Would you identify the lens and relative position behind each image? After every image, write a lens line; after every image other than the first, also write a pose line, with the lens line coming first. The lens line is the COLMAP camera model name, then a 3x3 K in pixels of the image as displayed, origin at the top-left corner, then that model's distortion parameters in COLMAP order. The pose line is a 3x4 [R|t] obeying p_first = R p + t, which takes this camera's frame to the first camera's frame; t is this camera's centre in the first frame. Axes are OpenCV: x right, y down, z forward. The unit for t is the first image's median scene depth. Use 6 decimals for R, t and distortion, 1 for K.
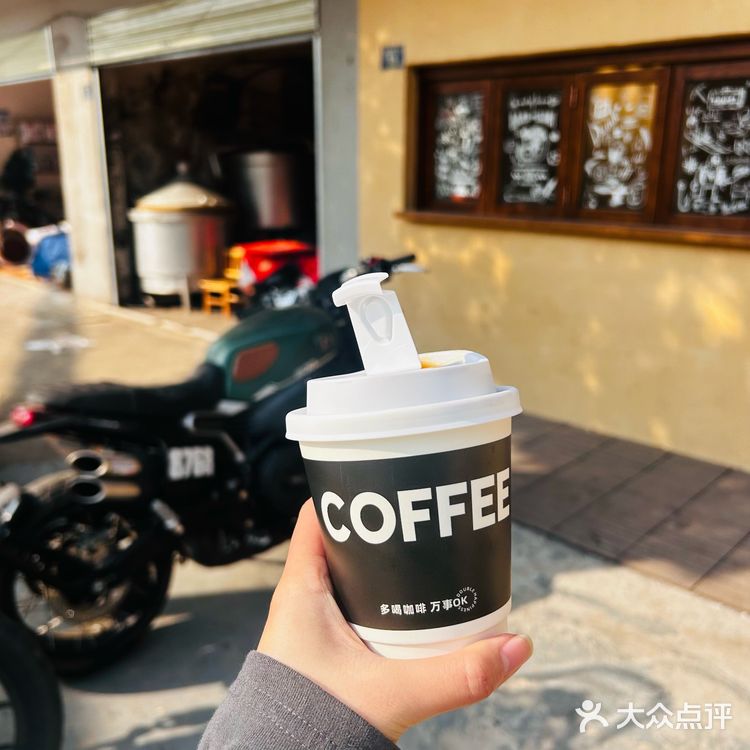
lens RADIAL K [[749.1, 0, 375.0], [0, 749.1, 375.0], [0, 0, 1]] dist [0.046407, -0.073201]
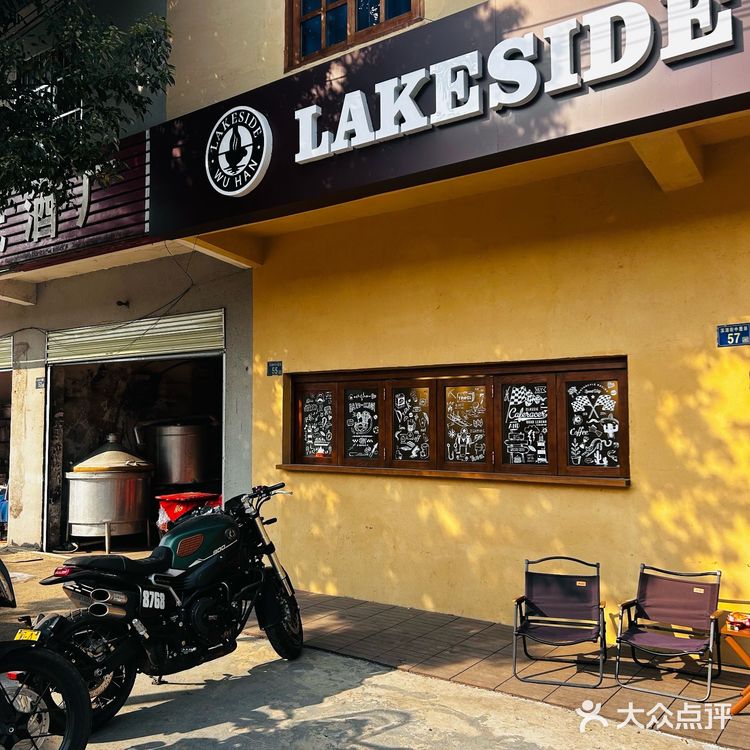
lens RADIAL K [[749.1, 0, 375.0], [0, 749.1, 375.0], [0, 0, 1]] dist [0.046407, -0.073201]
pose [[0.989973, 0.000412, 0.141260, 0.012122], [0.047743, 0.940174, -0.337332, 0.142503], [-0.132947, 0.340694, 0.930727, -0.531326]]
